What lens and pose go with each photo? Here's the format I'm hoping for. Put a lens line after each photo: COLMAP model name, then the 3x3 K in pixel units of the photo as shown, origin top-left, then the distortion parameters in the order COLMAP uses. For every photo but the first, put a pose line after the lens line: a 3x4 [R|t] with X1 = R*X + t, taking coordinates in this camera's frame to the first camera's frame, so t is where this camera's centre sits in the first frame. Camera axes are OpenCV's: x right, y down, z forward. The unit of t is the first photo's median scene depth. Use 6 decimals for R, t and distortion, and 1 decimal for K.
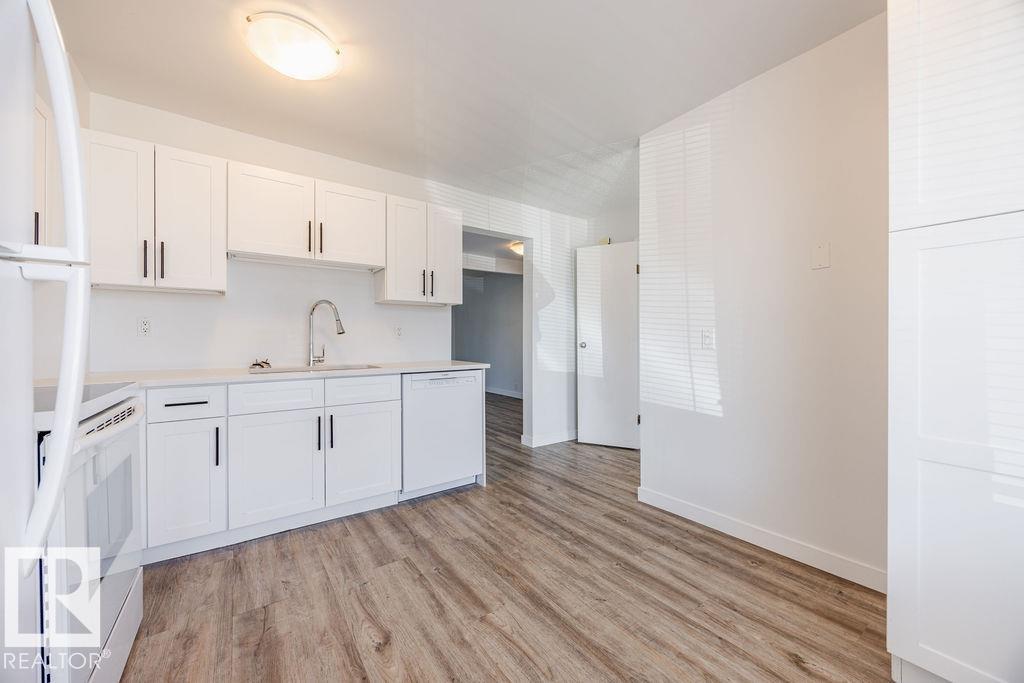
lens RADIAL K [[387.4, 0, 517.1], [0, 387.4, 341.7], [0, 0, 1]] dist [-0.003626, 0.000185]
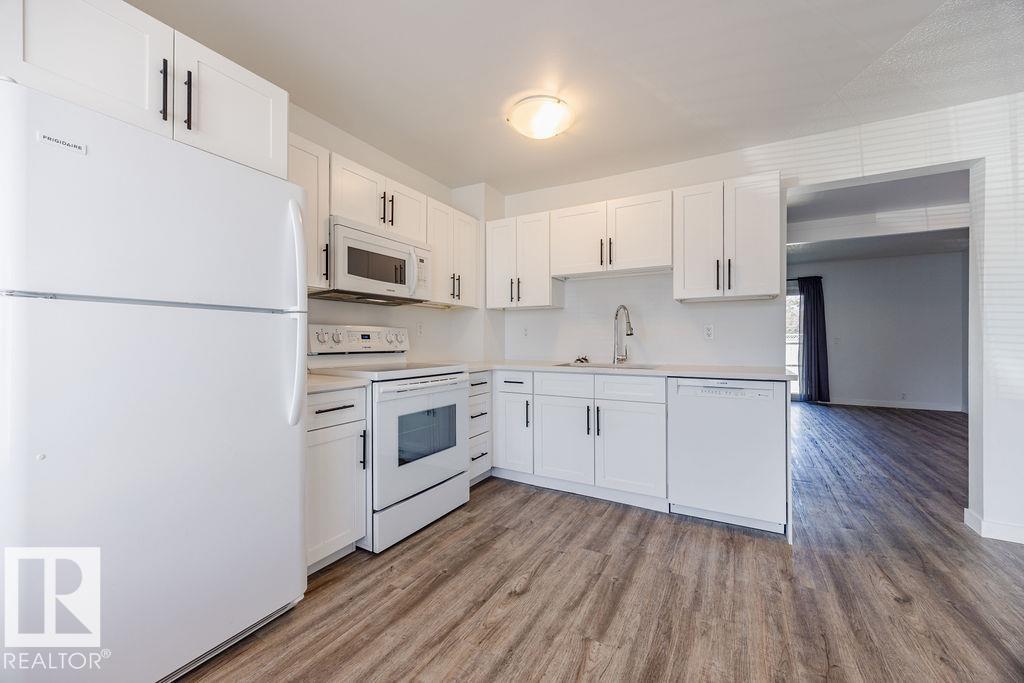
lens RADIAL K [[387.4, 0, 517.9], [0, 387.4, 341.4], [0, 0, 1]] dist [-0.003626, 0.000185]
pose [[0.423483, 0.002583, -0.905900, 0.503352], [-0.006917, 0.999976, -0.000382, -0.000710], [0.905878, 0.006427, 0.423491, 0.332027]]
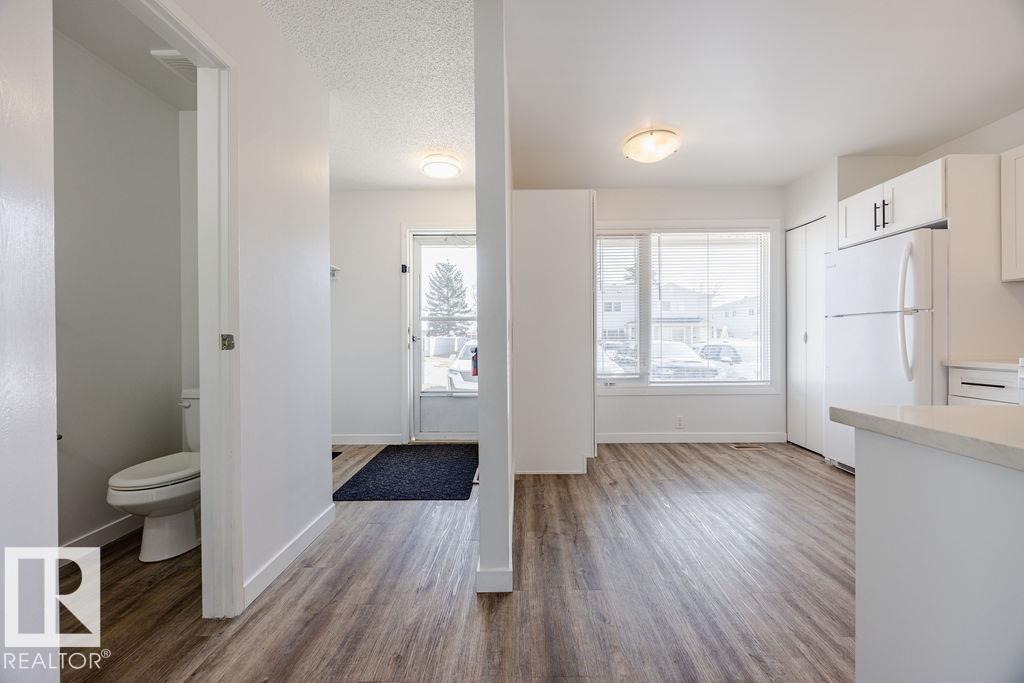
lens RADIAL K [[387.4, 0, 516.8], [0, 387.4, 340.0], [0, 0, 1]] dist [-0.003626, 0.000185]
pose [[-0.802545, 0.005431, 0.596567, -0.076685], [0.011502, 0.999914, 0.006370, 0.011785], [-0.596481, 0.011974, -0.802538, 1.908610]]
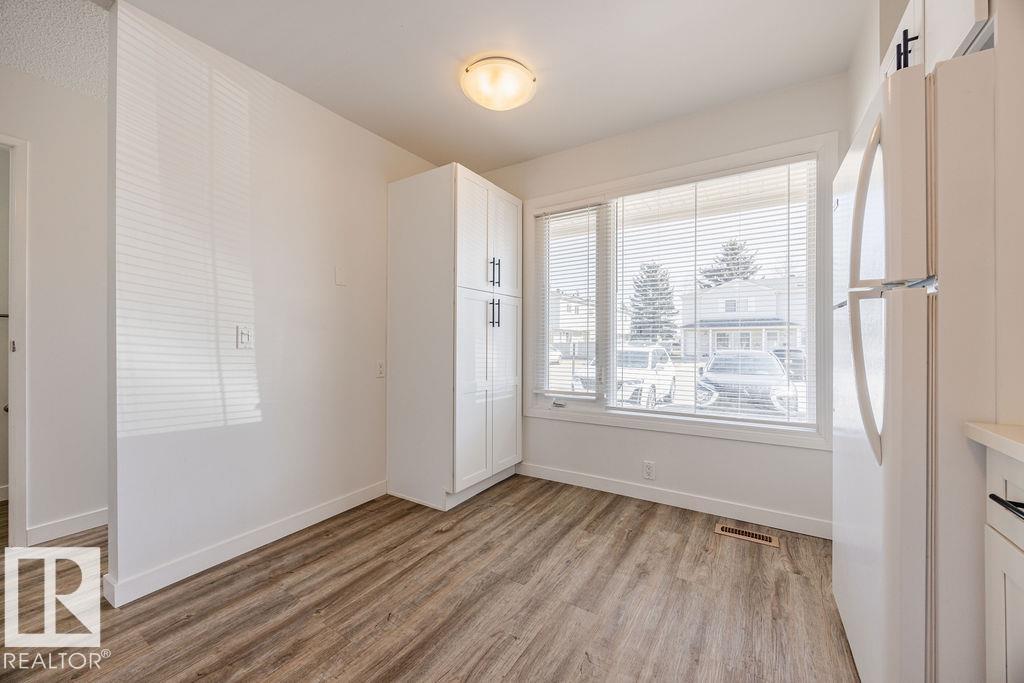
lens RADIAL K [[387.4, 0, 517.0], [0, 387.4, 341.5], [0, 0, 1]] dist [-0.003626, 0.000185]
pose [[-0.375942, 0.004933, 0.926630, -0.599555], [0.004041, 0.999985, -0.003684, 0.009705], [-0.926635, 0.002360, -0.375956, 0.838301]]
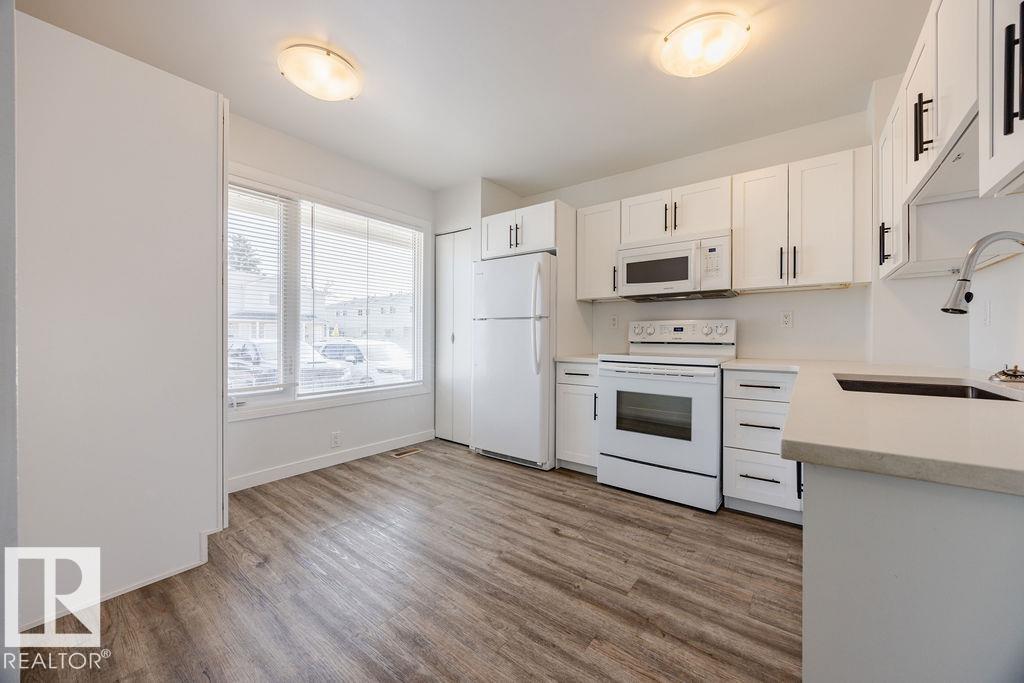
lens RADIAL K [[387.4, 0, 513.6], [0, 387.4, 341.2], [0, 0, 1]] dist [-0.003626, 0.000185]
pose [[-0.957928, 0.002047, -0.287003, 0.167980], [-0.003119, 0.999841, 0.017540, 0.008261], [0.286993, 0.017697, -0.957769, 1.620985]]
